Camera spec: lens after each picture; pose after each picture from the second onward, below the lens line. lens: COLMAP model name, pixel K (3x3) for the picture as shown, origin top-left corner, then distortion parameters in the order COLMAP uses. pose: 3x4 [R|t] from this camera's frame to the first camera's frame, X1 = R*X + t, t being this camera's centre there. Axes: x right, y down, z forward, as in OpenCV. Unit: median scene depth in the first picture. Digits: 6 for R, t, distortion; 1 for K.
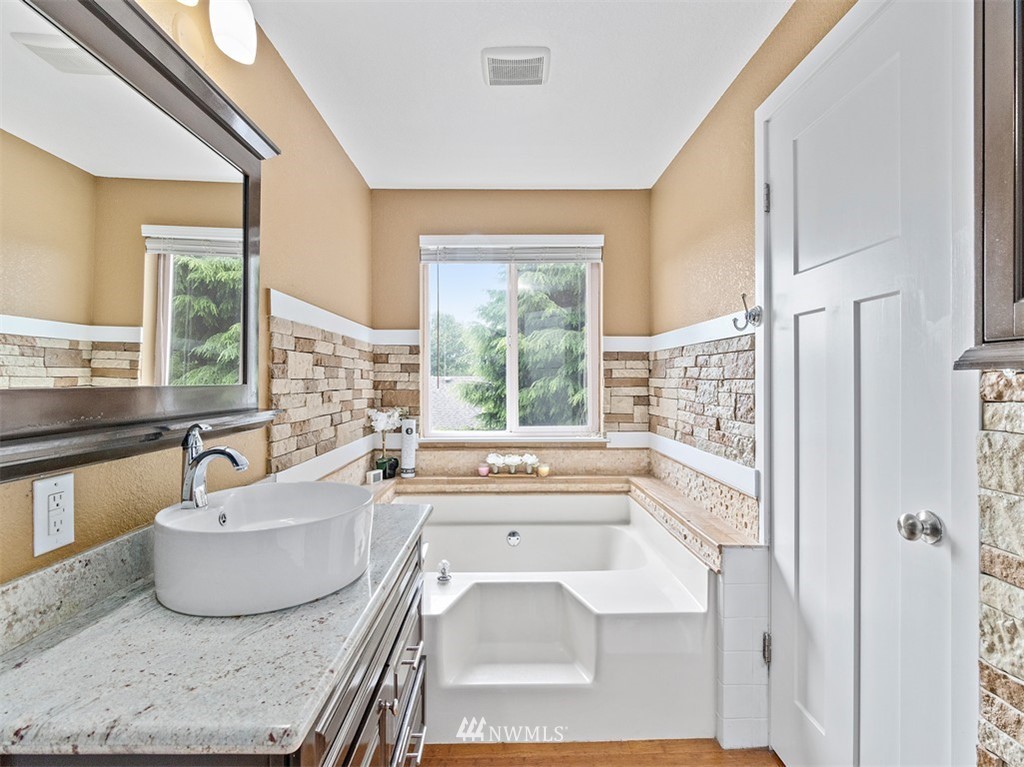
lens RADIAL K [[478.2, 0, 510.9], [0, 478.2, 385.2], [0, 0, 1]] dist [0.000004, 0.000557]
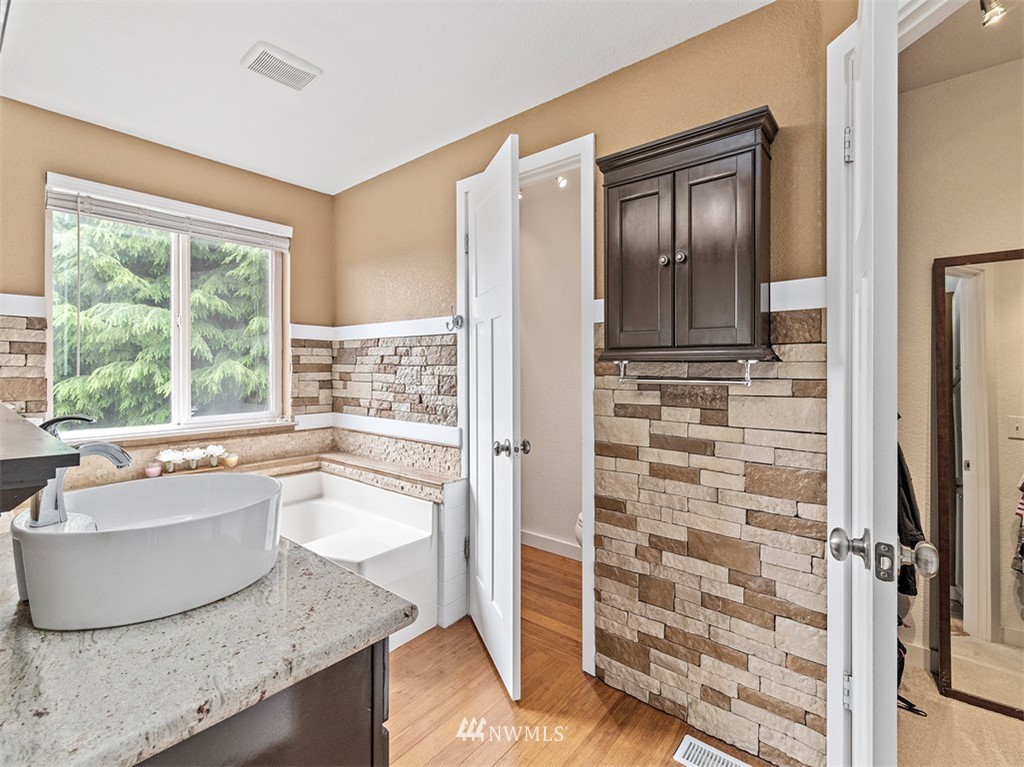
lens RADIAL K [[470.6, 0, 510.1], [0, 470.6, 368.6], [0, 0, 1]] dist [0.000866, 0.000236]
pose [[0.650016, 0.000297, 0.759921, -0.329646], [0.005556, 0.999971, -0.005143, 0.003992], [-0.759901, 0.007565, 0.649995, -0.034910]]
